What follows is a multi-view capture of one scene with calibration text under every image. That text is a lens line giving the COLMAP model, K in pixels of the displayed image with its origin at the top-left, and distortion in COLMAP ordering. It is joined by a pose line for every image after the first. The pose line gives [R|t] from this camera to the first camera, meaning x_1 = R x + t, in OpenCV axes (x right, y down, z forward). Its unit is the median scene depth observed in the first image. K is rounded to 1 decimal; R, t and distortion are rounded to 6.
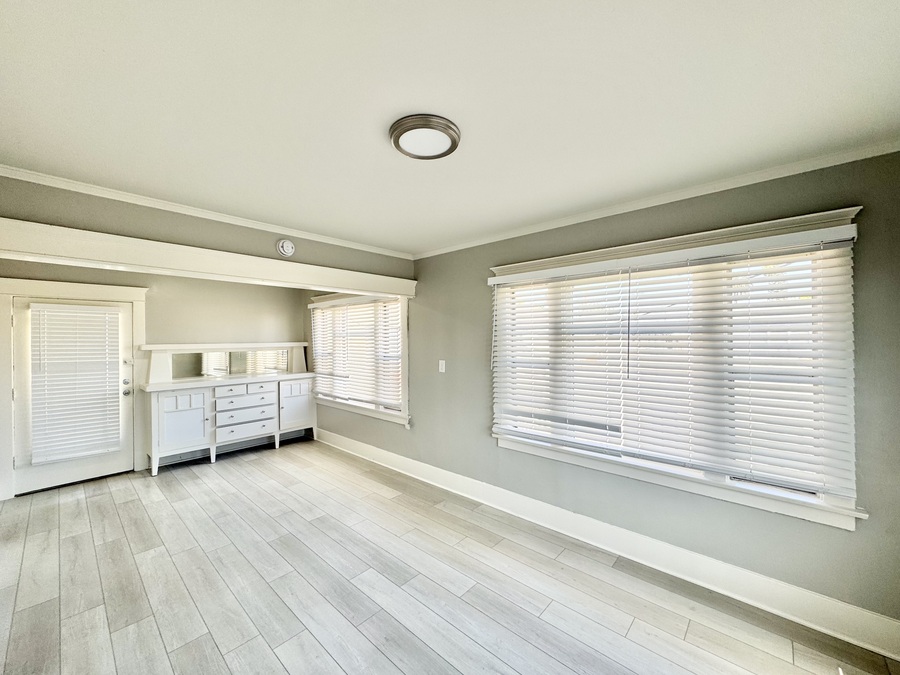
lens RADIAL K [[358.0, 0, 450.0], [0, 358.0, 337.5], [0, 0, 1]] dist [-0.000662, 0.000085]
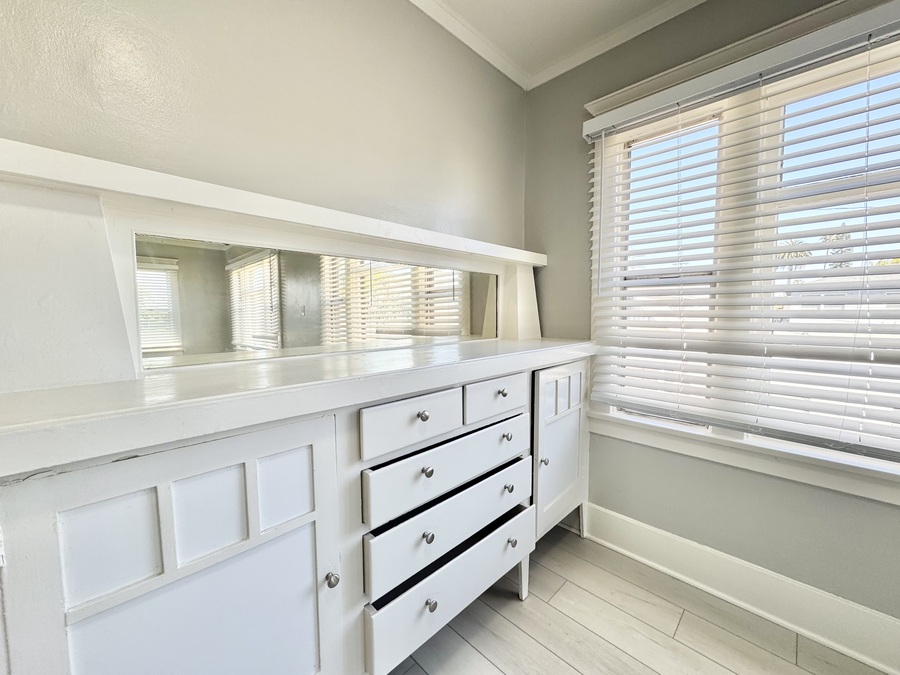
lens RADIAL K [[358.0, 0, 450.0], [0, 358.0, 337.5], [0, 0, 1]] dist [-0.000662, 0.000085]
pose [[0.999996, 0.002527, -0.000821, -0.508610], [-0.002466, 0.997717, 0.067494, 0.073894], [0.000989, -0.067492, 0.997719, 0.677796]]
